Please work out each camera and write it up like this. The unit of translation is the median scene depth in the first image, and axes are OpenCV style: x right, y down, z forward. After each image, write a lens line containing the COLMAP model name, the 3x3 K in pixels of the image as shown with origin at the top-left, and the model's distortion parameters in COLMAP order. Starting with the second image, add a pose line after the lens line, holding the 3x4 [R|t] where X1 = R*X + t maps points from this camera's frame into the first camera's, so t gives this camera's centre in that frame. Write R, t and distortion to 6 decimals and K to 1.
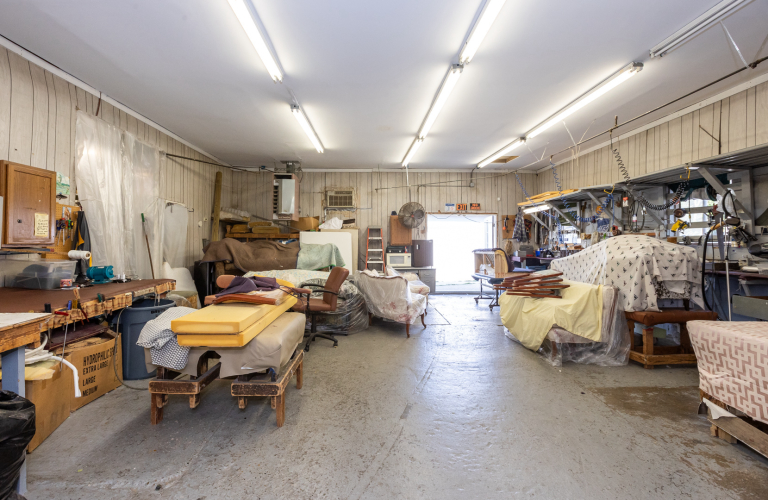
lens RADIAL K [[355.0, 0, 377.3], [0, 355.0, 246.0], [0, 0, 1]] dist [-0.003659, 0.000533]
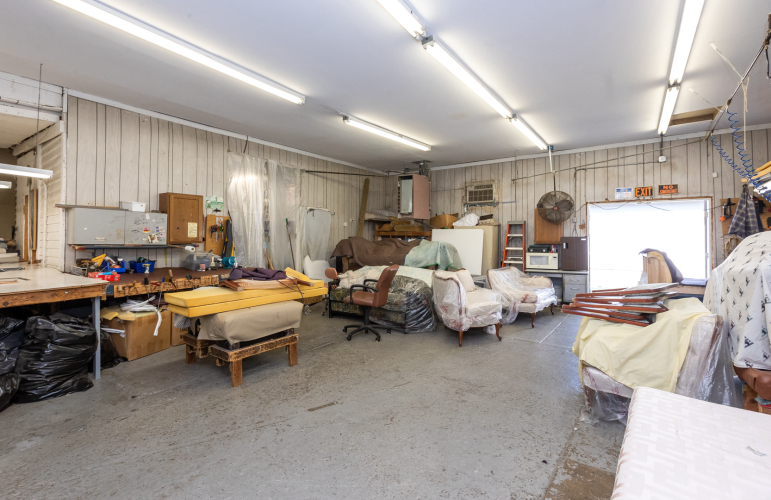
lens RADIAL K [[356.4, 0, 378.8], [0, 356.4, 246.0], [0, 0, 1]] dist [-0.003659, 0.000533]
pose [[0.789087, 0.012144, -0.614161, 0.331238], [-0.005738, 0.999907, 0.012399, -0.005164], [0.614255, -0.006260, 0.789083, 0.114447]]
